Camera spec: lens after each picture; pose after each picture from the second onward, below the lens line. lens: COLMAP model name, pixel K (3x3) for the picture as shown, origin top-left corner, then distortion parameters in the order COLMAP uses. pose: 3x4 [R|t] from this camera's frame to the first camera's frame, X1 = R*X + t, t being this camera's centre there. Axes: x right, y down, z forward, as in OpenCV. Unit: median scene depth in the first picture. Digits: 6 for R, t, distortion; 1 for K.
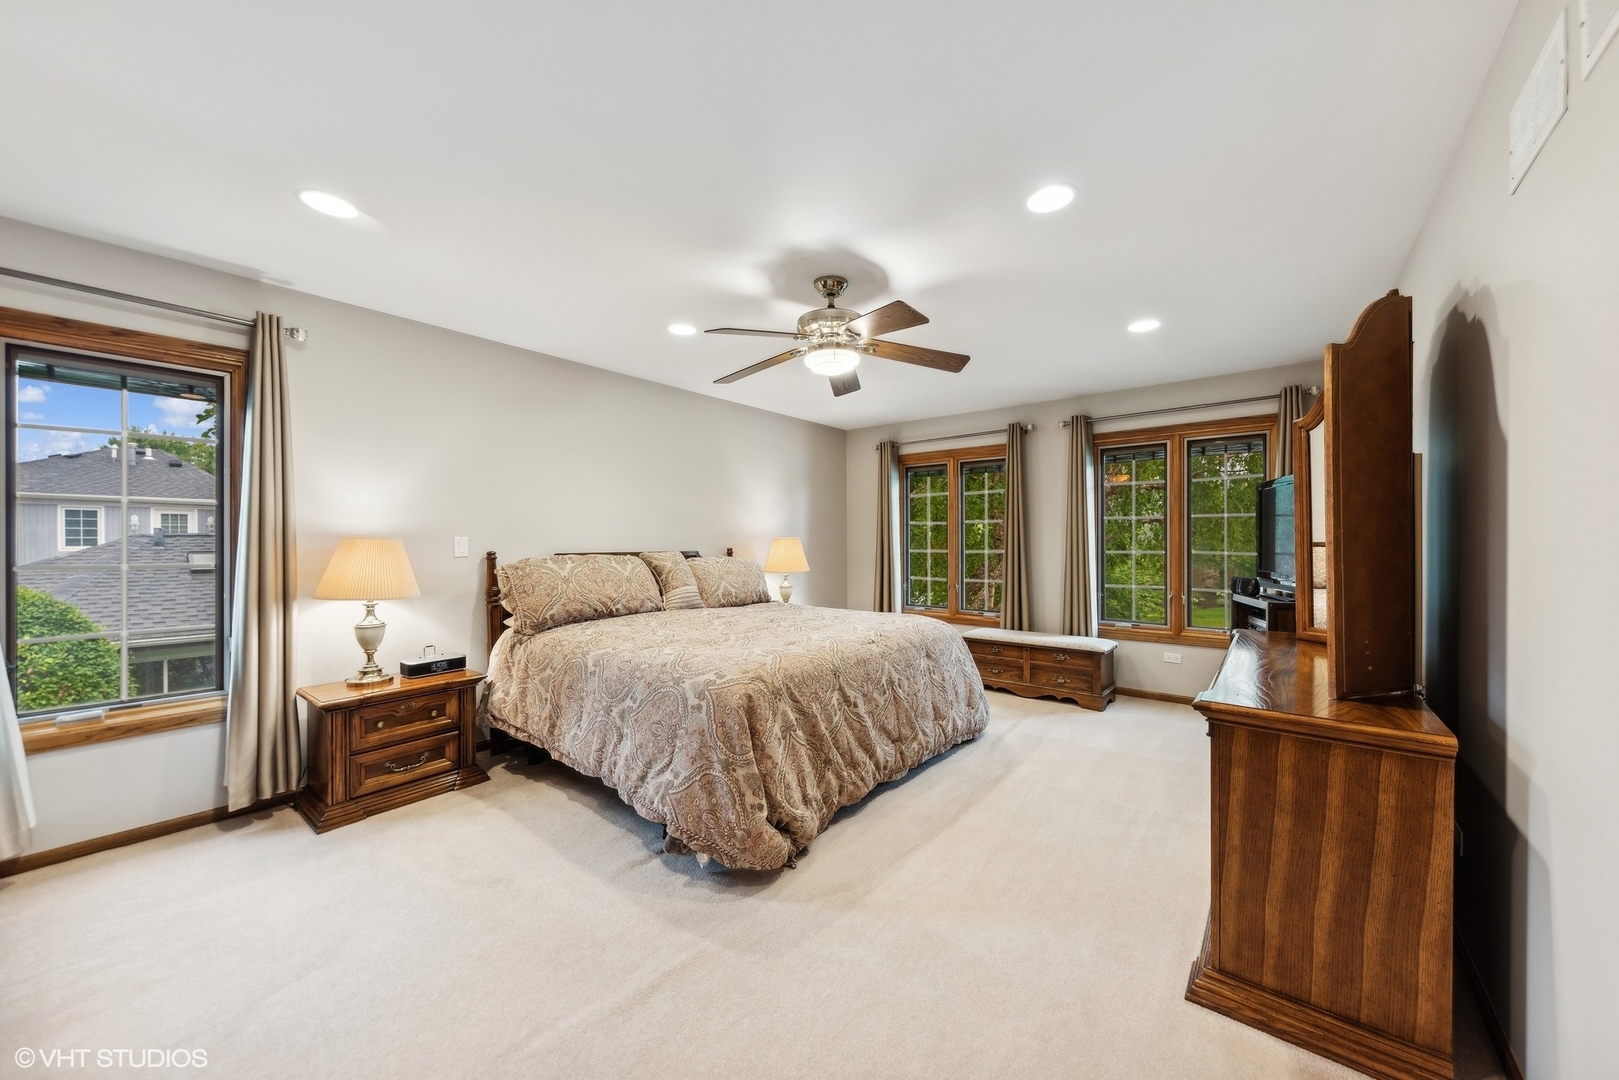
lens RADIAL K [[583.6, 0, 816.2], [0, 583.6, 543.6], [0, 0, 1]] dist [0.007034, -0.001016]
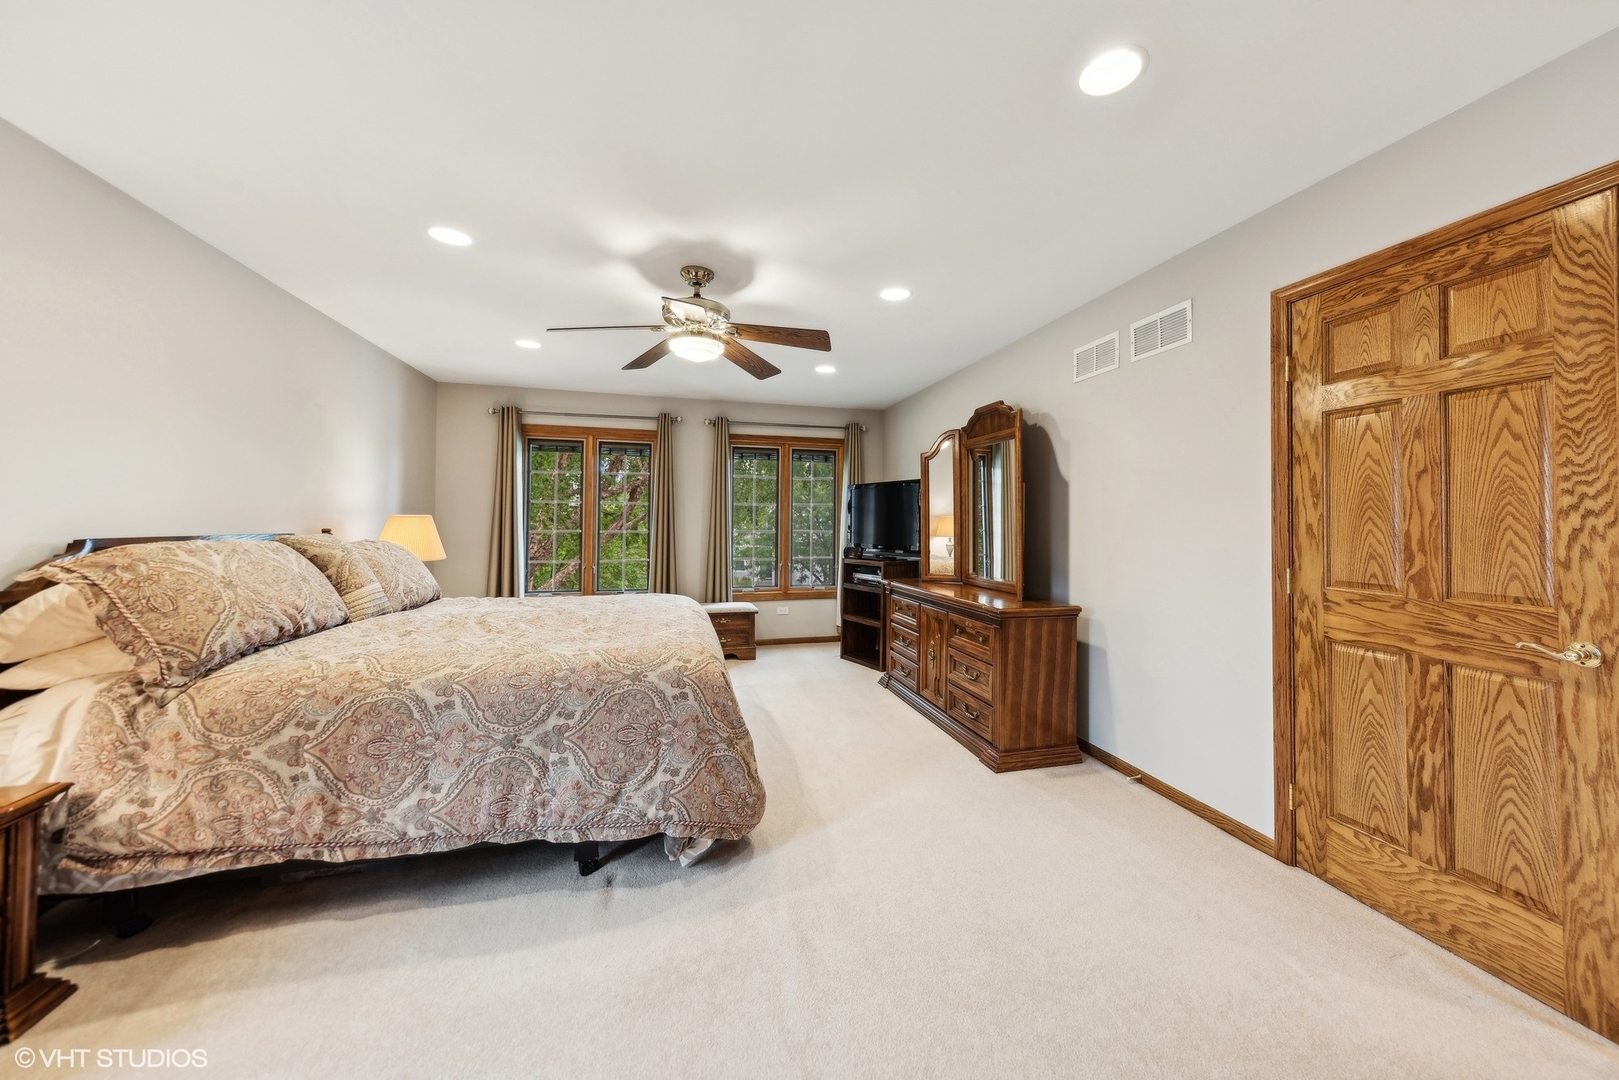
lens RADIAL K [[583.6, 0, 853.5], [0, 583.6, 512.5], [0, 0, 1]] dist [0.007034, -0.001016]
pose [[0.573883, 0.020831, 0.818672, -0.598708], [-0.004287, 0.999739, -0.022434, 0.002063], [-0.818926, 0.009365, 0.573823, 0.163102]]
